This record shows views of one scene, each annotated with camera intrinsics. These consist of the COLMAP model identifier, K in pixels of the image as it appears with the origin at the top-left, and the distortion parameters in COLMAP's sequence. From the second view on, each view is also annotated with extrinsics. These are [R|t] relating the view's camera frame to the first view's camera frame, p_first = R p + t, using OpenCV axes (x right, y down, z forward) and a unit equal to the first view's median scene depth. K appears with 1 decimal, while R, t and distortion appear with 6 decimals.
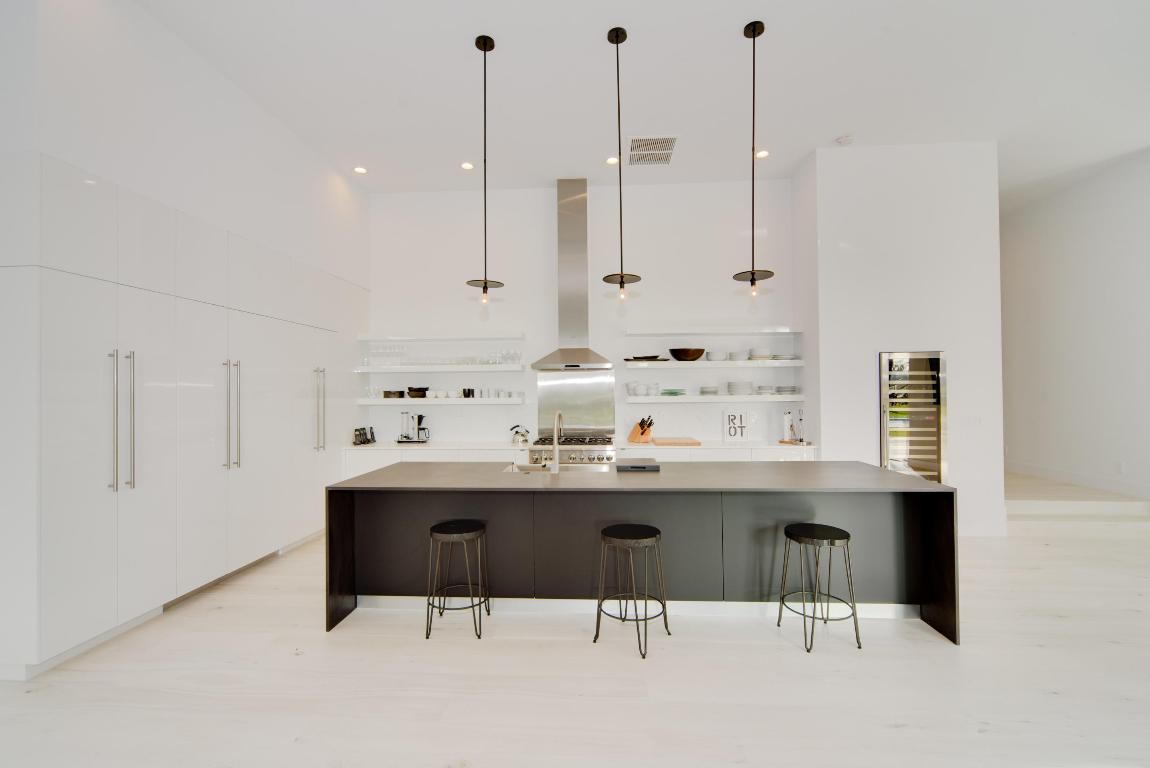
lens RADIAL K [[494.1, 0, 574.7], [0, 494.1, 387.5], [0, 0, 1]] dist [0.000482, 0.000045]
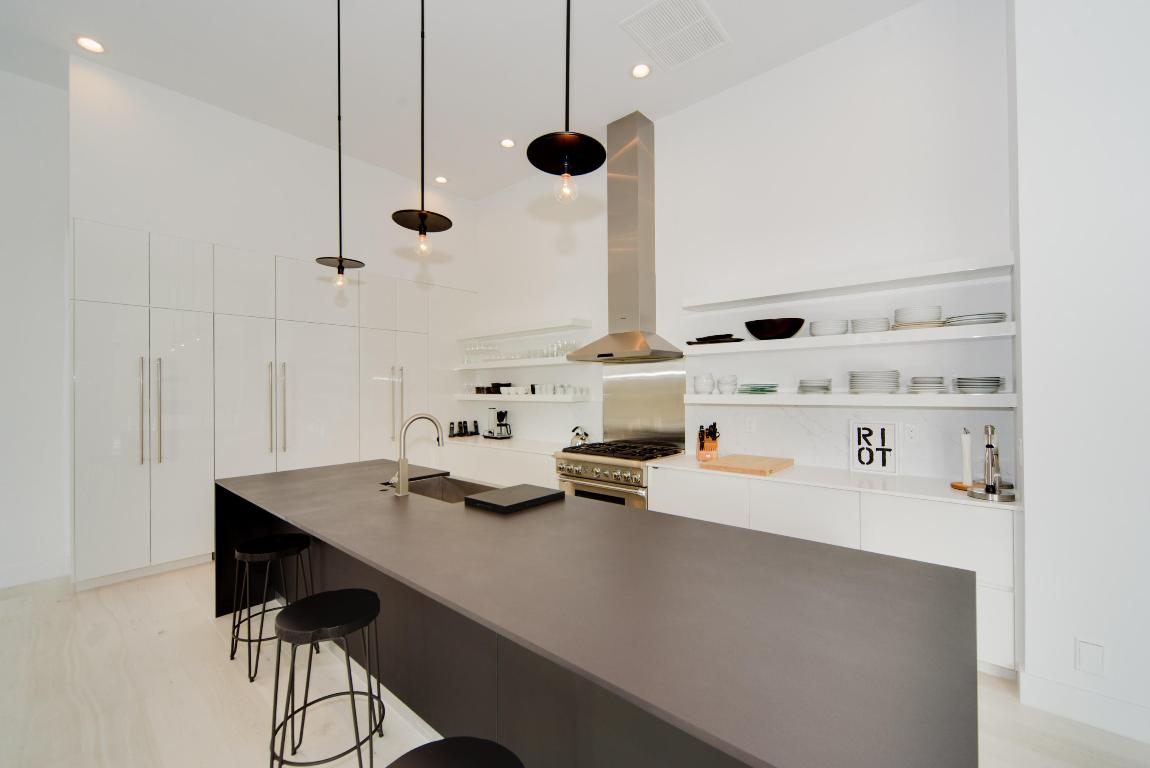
lens RADIAL K [[455.9, 0, 572.7], [0, 455.9, 387.4], [0, 0, 1]] dist [-0.001611, -0.000243]
pose [[0.795221, -0.000327, -0.606319, 0.372609], [0.007658, 0.999926, 0.009504, 0.000647], [0.606271, -0.012201, 0.795165, 0.372908]]
